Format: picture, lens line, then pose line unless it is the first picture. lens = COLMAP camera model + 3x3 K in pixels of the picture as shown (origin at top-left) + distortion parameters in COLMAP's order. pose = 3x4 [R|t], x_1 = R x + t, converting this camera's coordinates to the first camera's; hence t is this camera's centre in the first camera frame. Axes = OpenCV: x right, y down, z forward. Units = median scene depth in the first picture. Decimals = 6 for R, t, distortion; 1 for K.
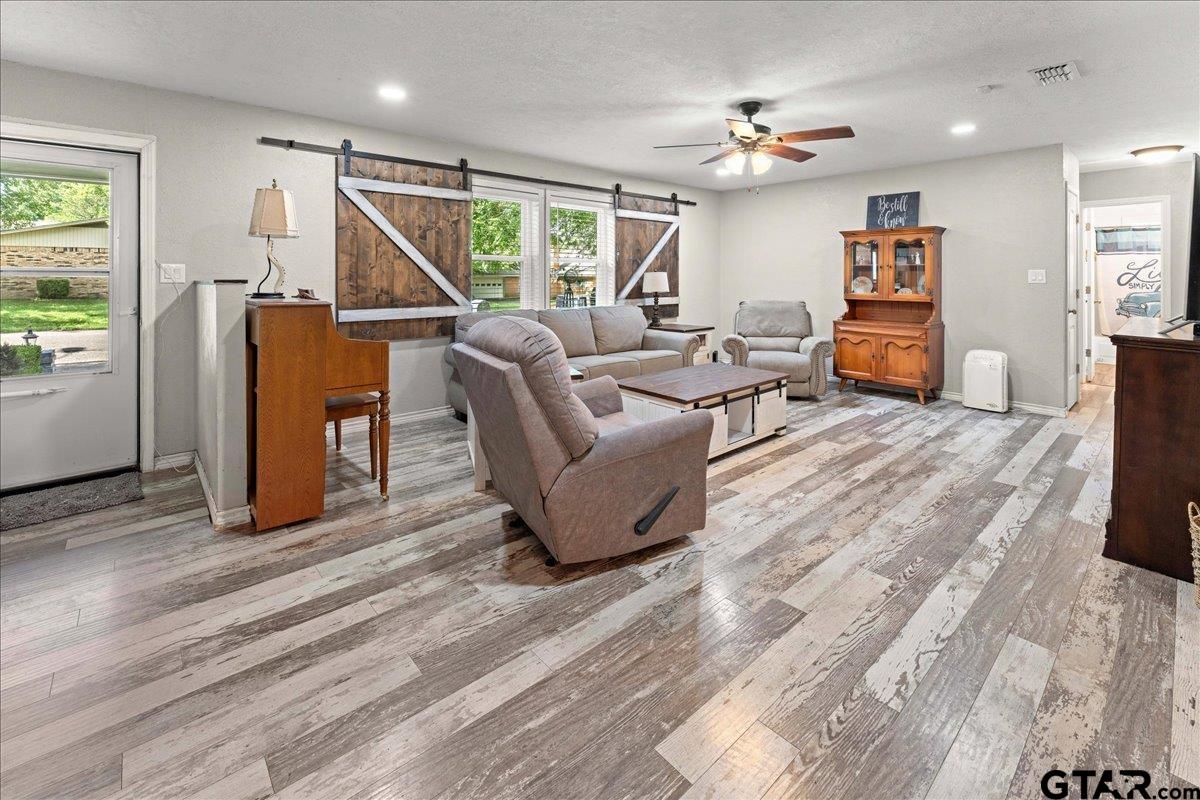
lens RADIAL K [[471.8, 0, 541.3], [0, 471.8, 266.8], [0, 0, 1]] dist [-0.002337, -0.000386]
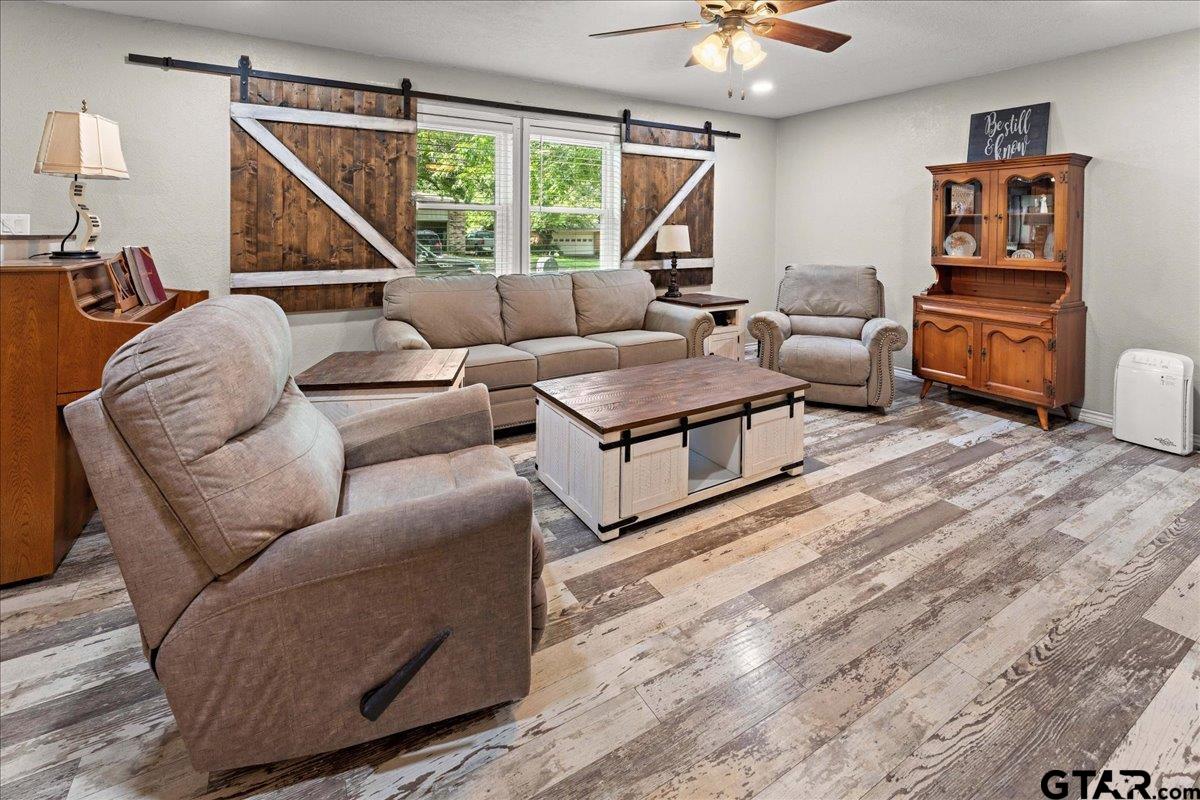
lens RADIAL K [[520.9, 0, 561.9], [0, 520.9, 227.9], [0, 0, 1]] dist [-0.002836, 0.000235]
pose [[0.992837, 0.001658, -0.119462, 0.225948], [0.000079, 0.999894, 0.014540, 0.004363], [0.119473, -0.014445, 0.992732, 0.207757]]
